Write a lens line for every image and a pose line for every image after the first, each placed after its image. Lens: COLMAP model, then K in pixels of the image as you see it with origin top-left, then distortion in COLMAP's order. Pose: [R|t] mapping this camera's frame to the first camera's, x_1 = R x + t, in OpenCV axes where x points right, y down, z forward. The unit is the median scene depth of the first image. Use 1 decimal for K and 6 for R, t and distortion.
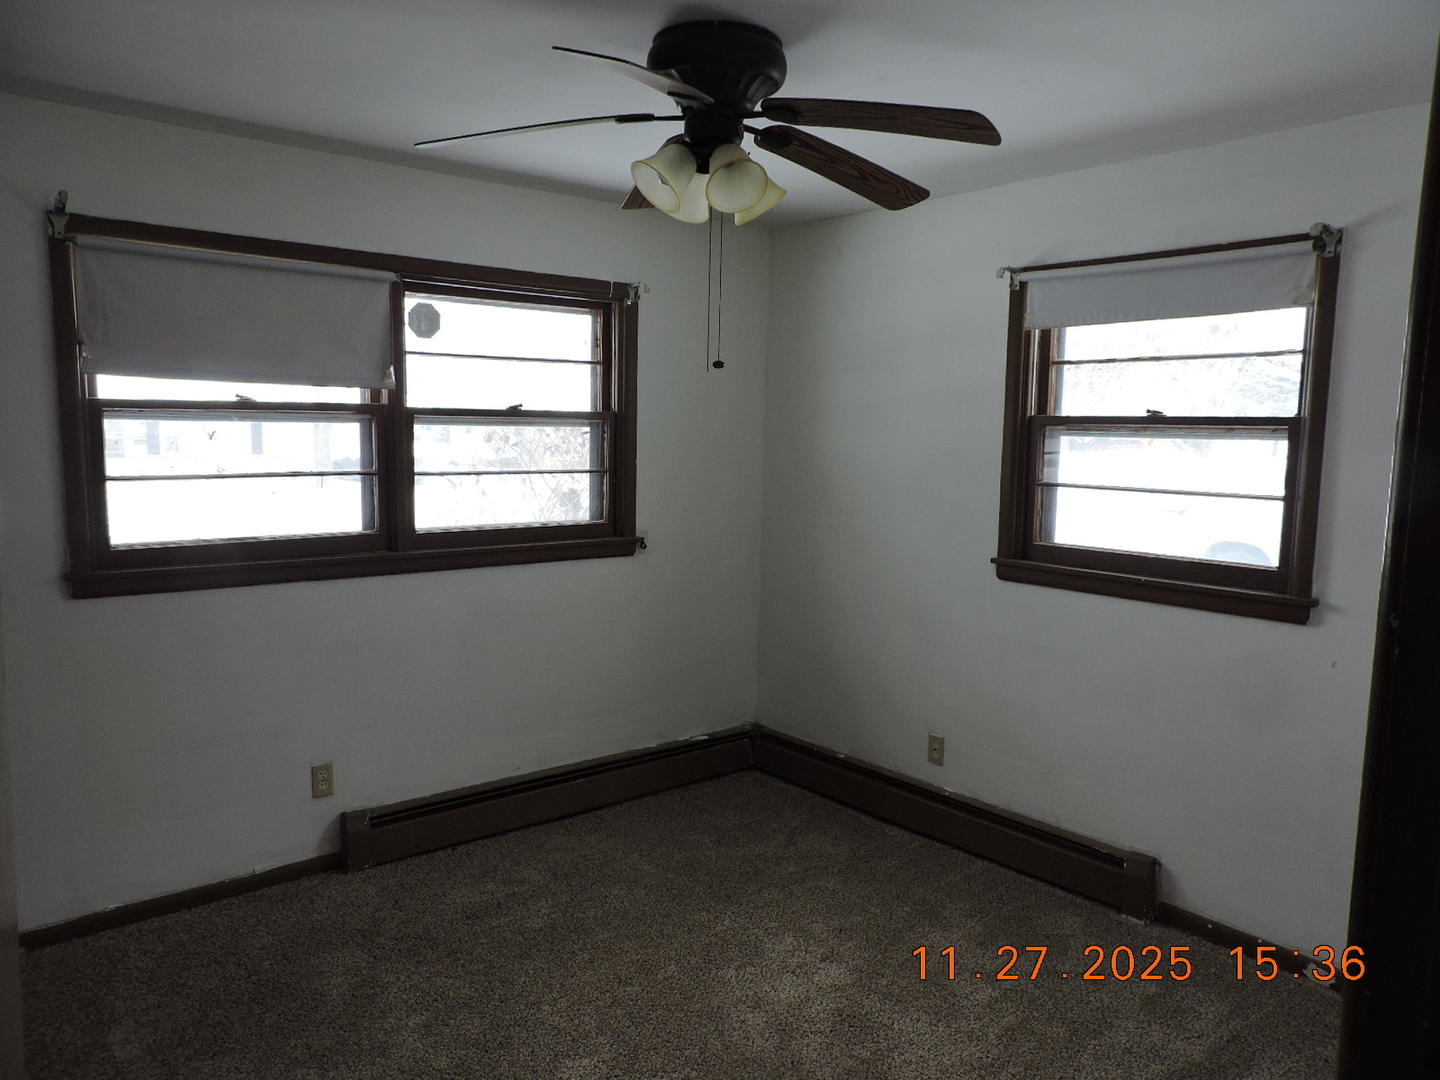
lens RADIAL K [[1043.0, 0, 719.0], [0, 1043.0, 532.0], [0, 0, 1]] dist [0.066303, -0.001019]
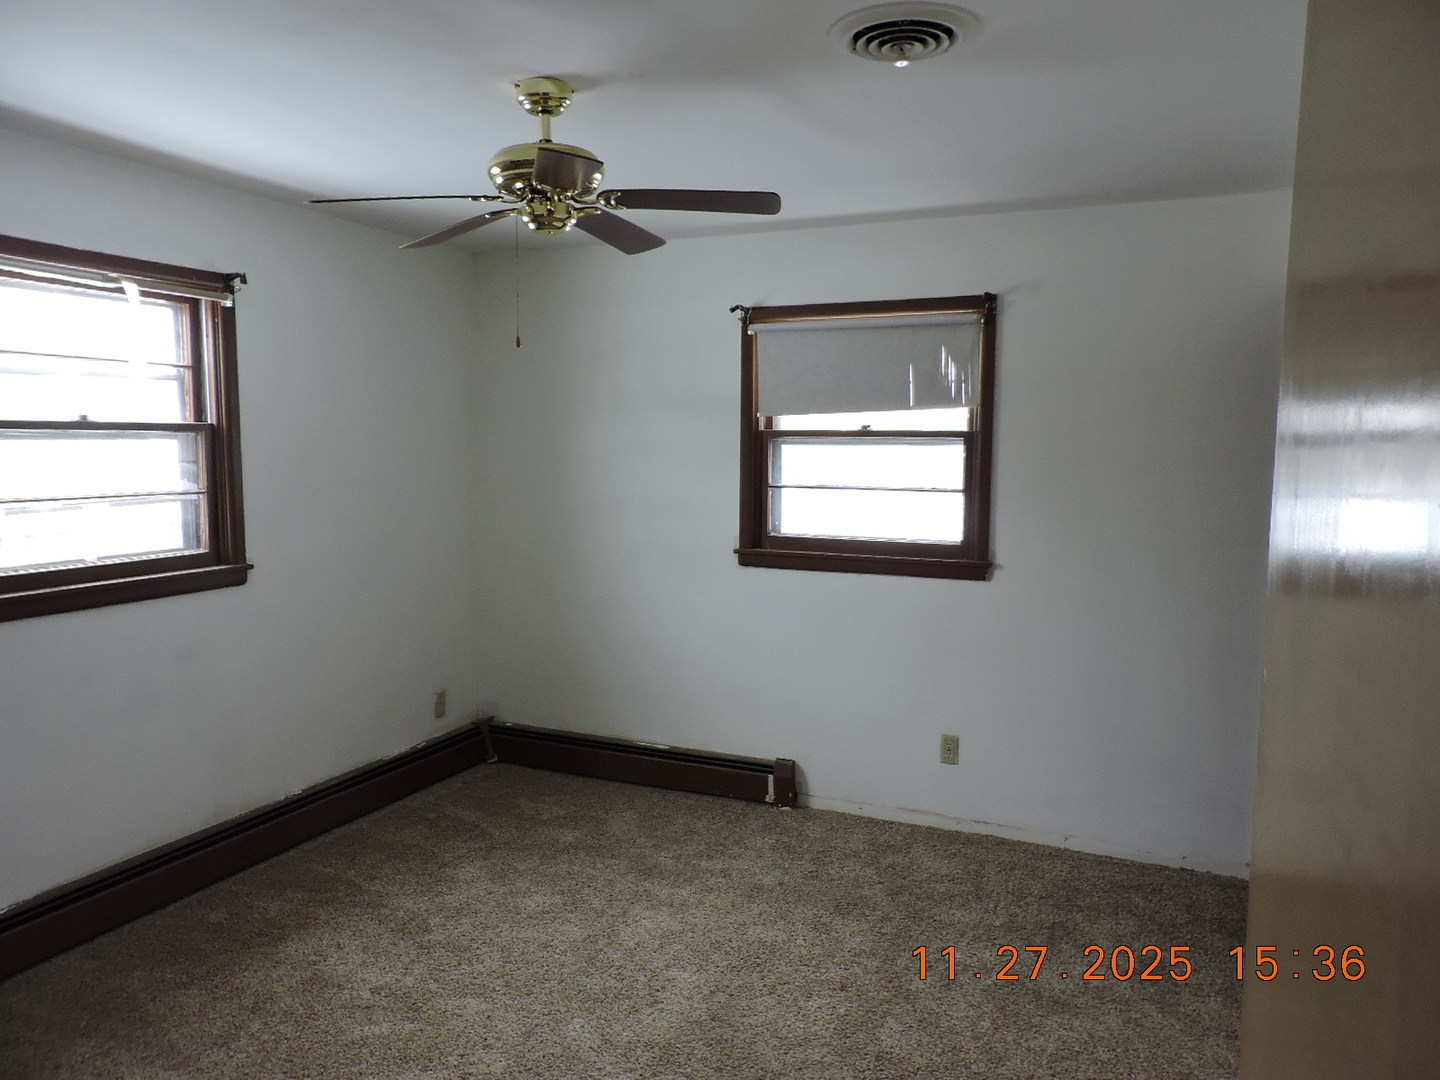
lens RADIAL K [[1043.0, 0, 721.2], [0, 1043.0, 548.8], [0, 0, 1]] dist [0.066303, -0.001019]
pose [[0.892674, -0.058232, 0.446926, -0.284065], [0.055698, 0.998270, 0.018818, 0.001146], [-0.447248, 0.008094, 0.894373, -0.051587]]
